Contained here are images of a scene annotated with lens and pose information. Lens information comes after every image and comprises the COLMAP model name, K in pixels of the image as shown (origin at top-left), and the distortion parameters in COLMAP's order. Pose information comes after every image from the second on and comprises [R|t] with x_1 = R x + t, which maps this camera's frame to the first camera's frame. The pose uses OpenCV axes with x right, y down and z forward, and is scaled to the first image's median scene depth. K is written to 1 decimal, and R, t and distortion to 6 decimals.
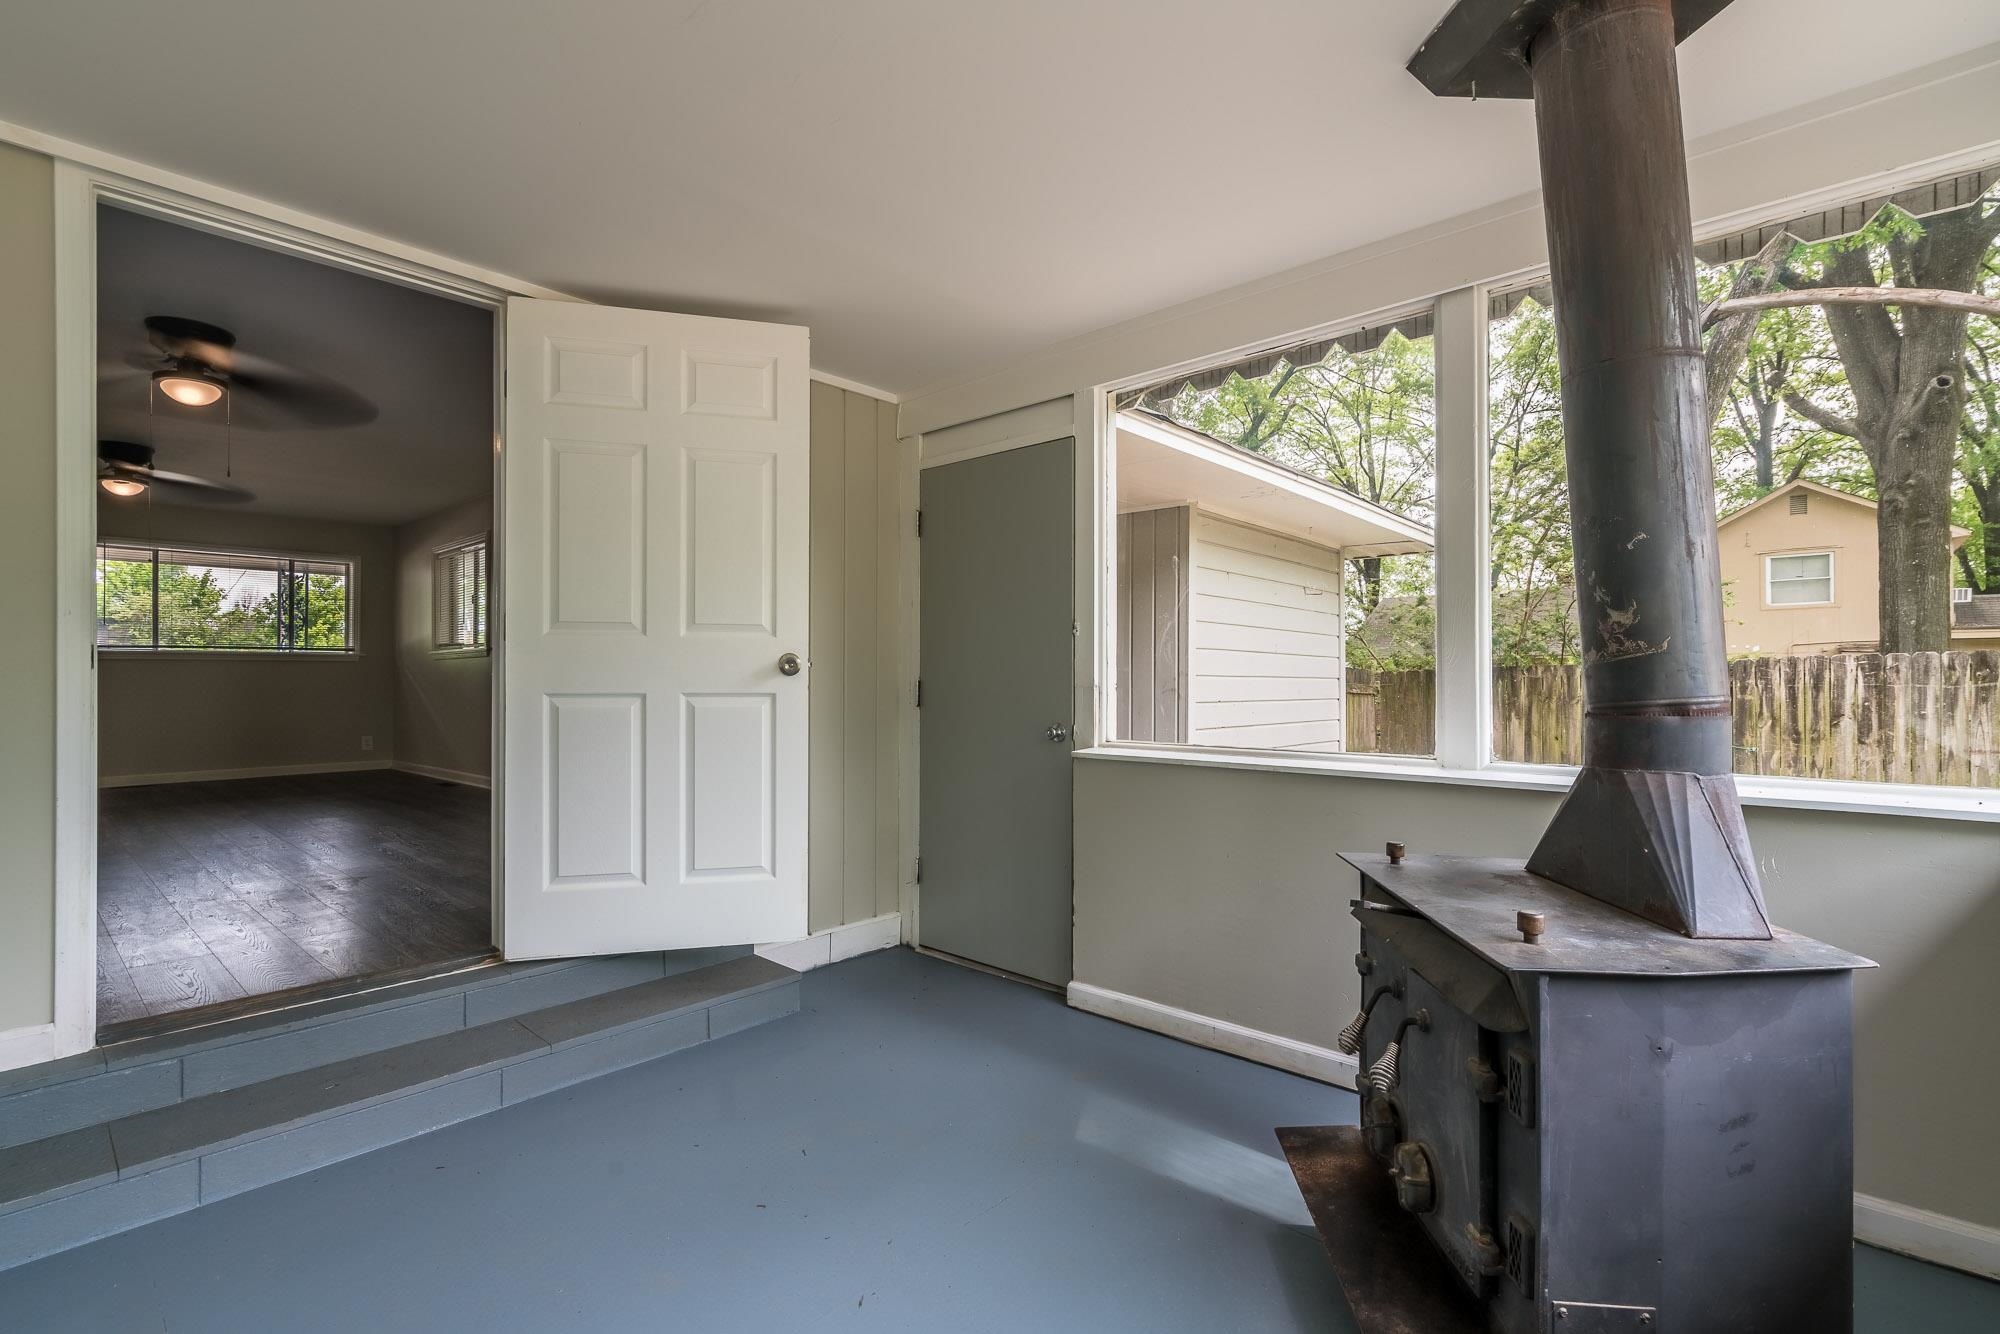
lens RADIAL K [[898.8, 0, 1009.0], [0, 898.8, 674.6], [0, 0, 1]] dist [-0.003493, -0.000022]
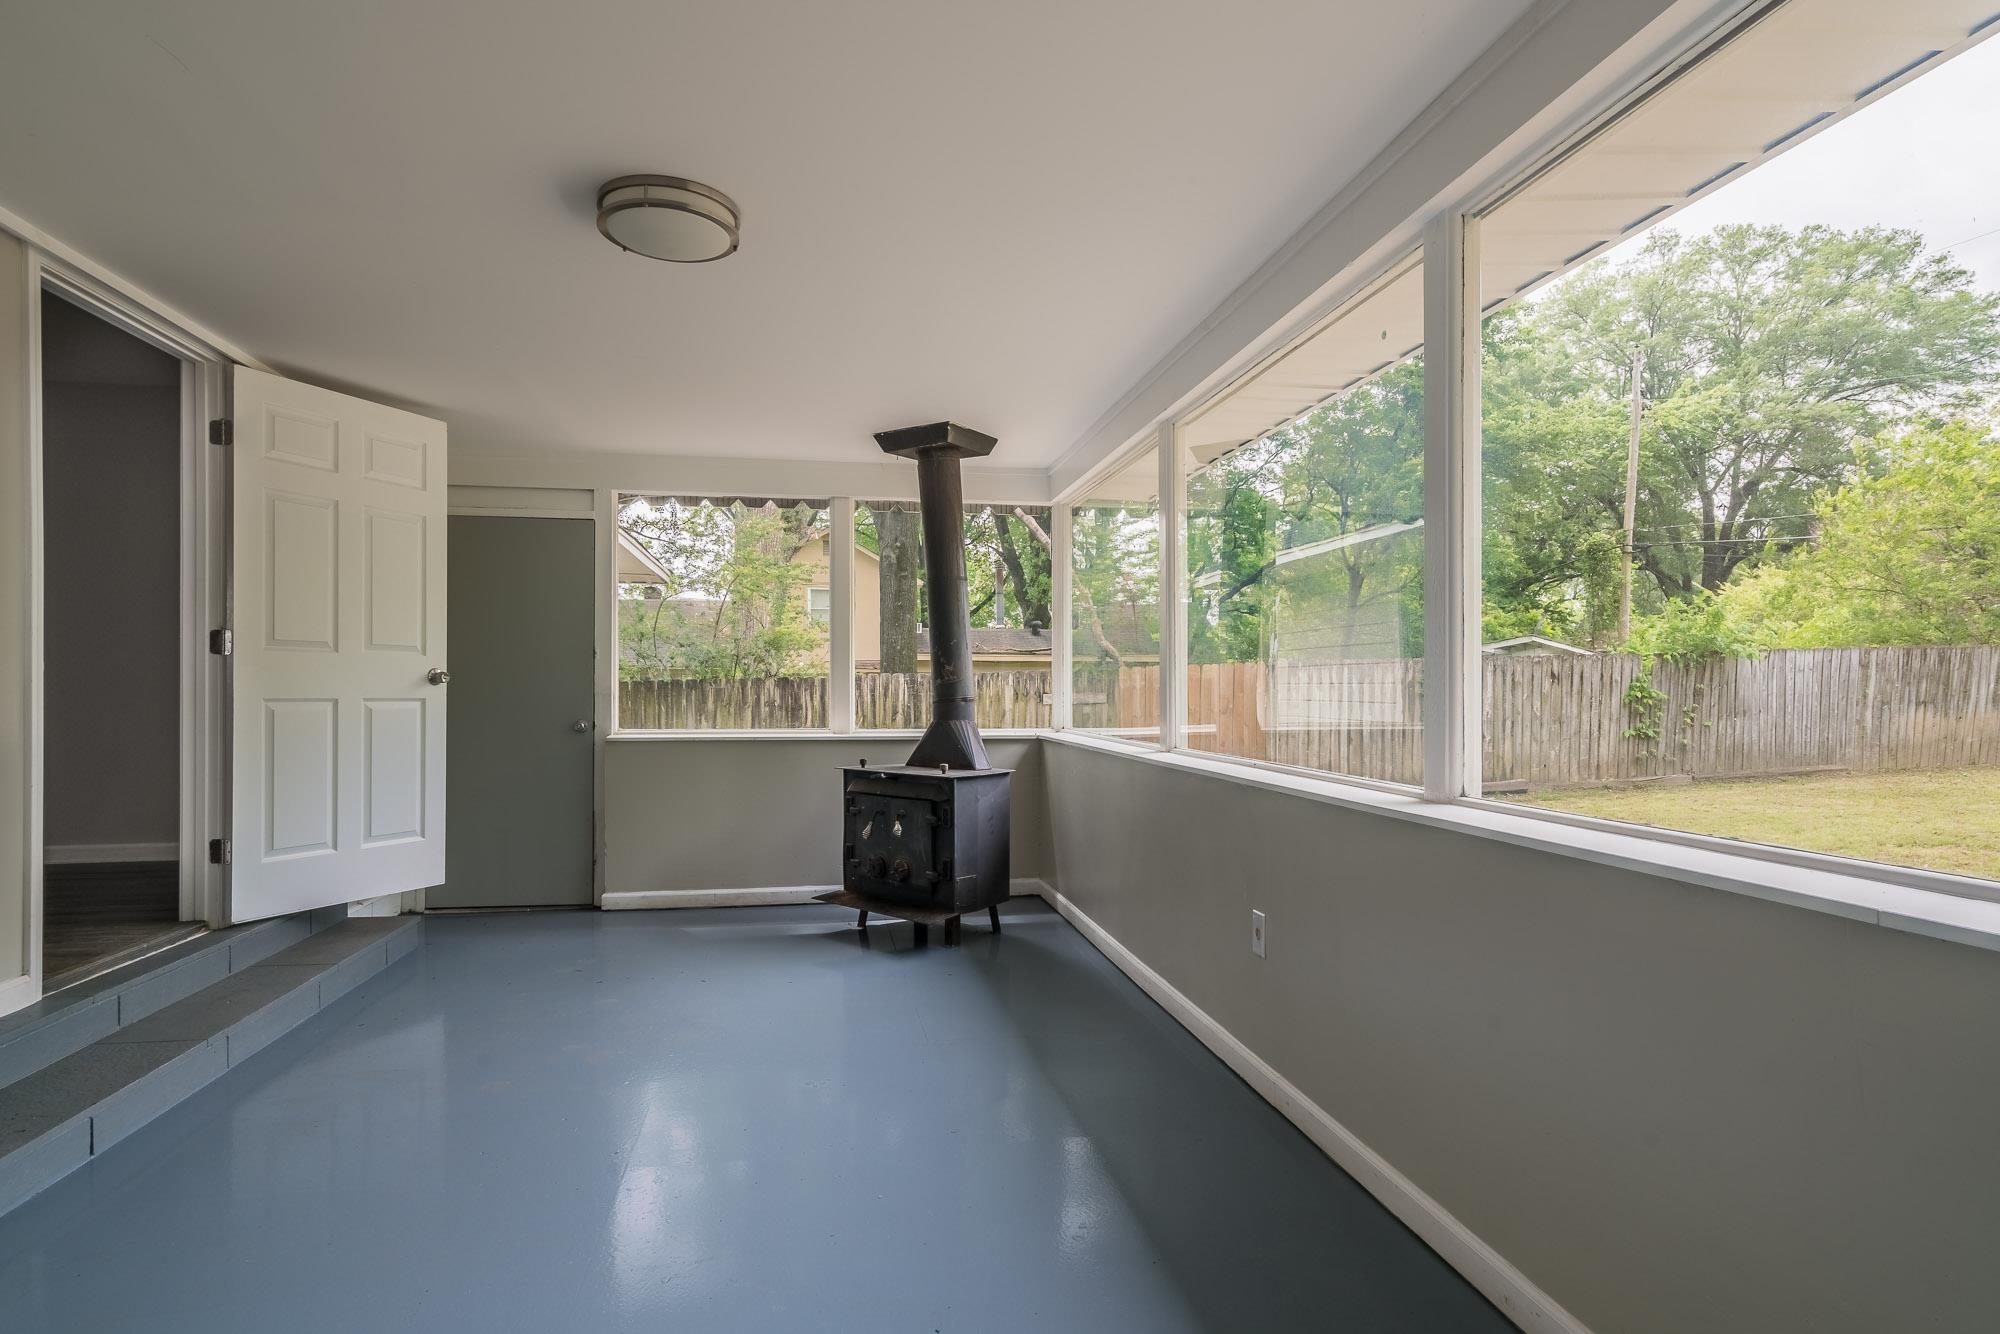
lens RADIAL K [[1094.2, 0, 991.6], [0, 1094.2, 675.3], [0, 0, 1]] dist [0.007410, 0.000544]
pose [[0.616064, 0.012892, 0.787590, -1.015334], [-0.007085, 0.999916, -0.010826, -0.001562], [-0.787664, 0.001090, 0.616104, -0.645119]]
